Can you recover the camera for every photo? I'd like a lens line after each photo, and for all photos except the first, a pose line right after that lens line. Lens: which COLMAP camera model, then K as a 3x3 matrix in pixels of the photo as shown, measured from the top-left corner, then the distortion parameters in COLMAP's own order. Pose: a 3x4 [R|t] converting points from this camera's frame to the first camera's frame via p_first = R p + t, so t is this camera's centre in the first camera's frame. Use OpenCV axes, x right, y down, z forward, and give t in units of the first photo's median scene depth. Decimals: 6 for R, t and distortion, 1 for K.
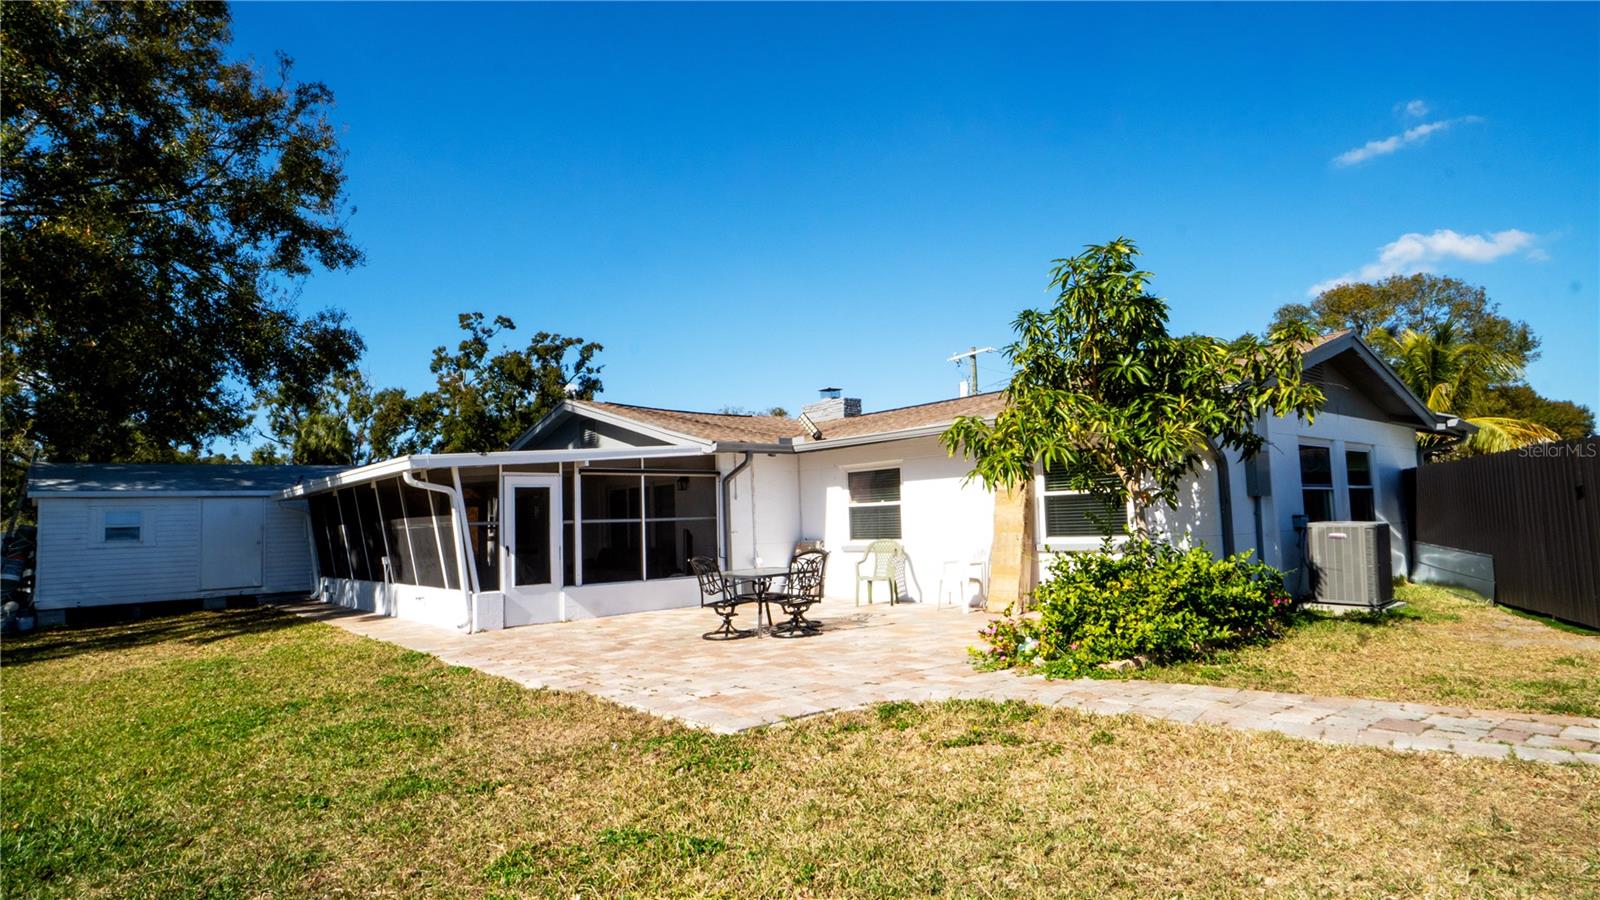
lens RADIAL K [[888.2, 0, 800.0], [0, 888.2, 450.0], [0, 0, 1]] dist [-0.035992, 0.019529]
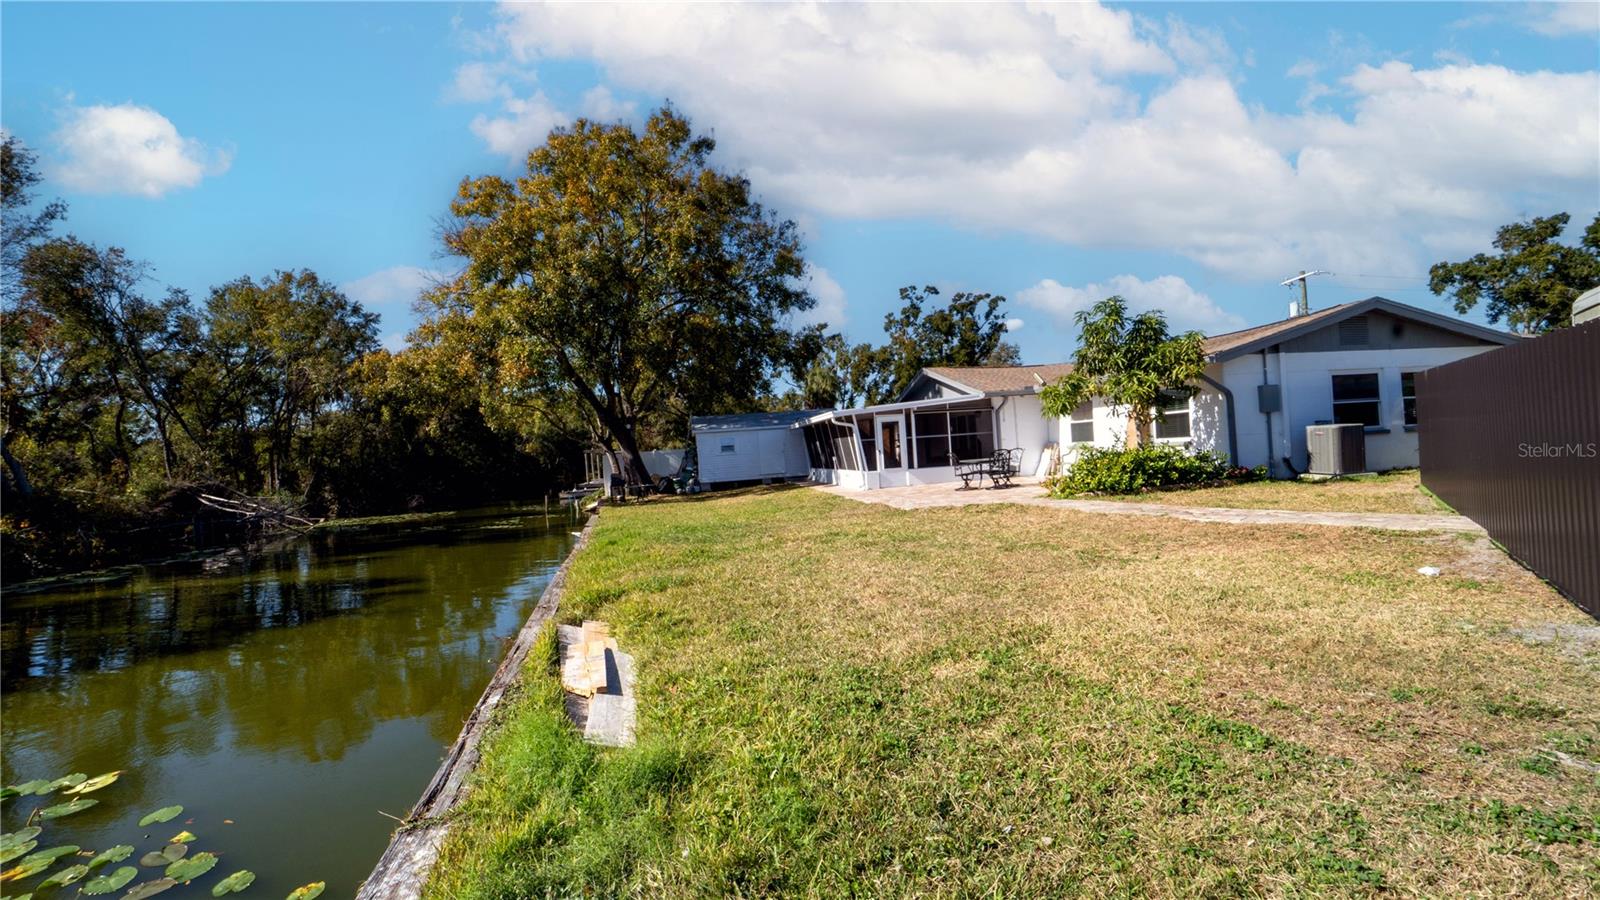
lens RADIAL K [[703.5, 0, 800.0], [0, 703.5, 450.0], [0, 0, 1]] dist [-0.000522, -0.000069]
pose [[0.857487, -0.021118, -0.514071, 0.247340], [0.076564, 0.993270, 0.086908, -0.035102], [0.508776, -0.113882, 0.853333, -0.356775]]
